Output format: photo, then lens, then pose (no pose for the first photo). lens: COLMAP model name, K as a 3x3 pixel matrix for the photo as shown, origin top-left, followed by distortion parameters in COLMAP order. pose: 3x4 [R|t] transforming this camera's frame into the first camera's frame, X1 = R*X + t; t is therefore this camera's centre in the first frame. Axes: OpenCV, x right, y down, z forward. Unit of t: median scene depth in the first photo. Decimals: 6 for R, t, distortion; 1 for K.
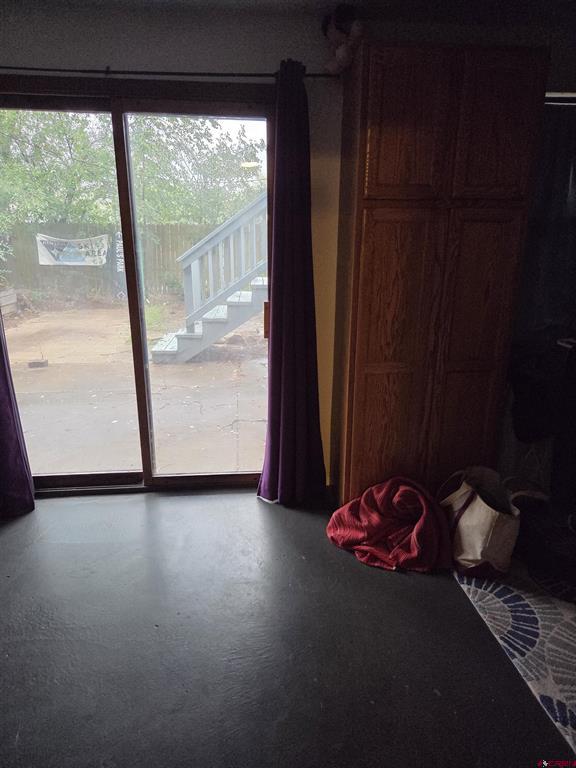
lens RADIAL K [[510.7, 0, 287.2], [0, 510.7, 384.1], [0, 0, 1]] dist [0.055848, -0.039354]
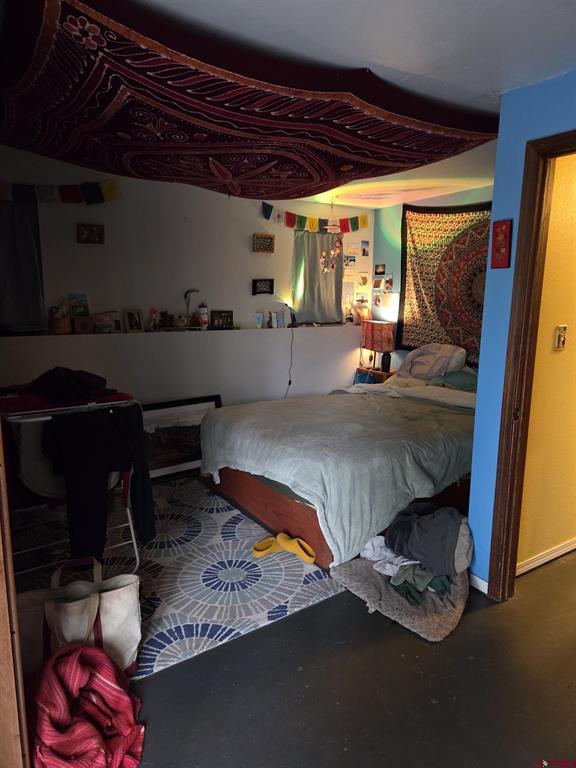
lens RADIAL K [[510.7, 0, 287.5], [0, 510.7, 384.1], [0, 0, 1]] dist [0.055848, -0.039354]
pose [[-0.444339, -0.168308, 0.879906, -0.583757], [0.261483, 0.915057, 0.307077, -0.358812], [-0.856848, 0.366527, -0.362586, 1.088321]]
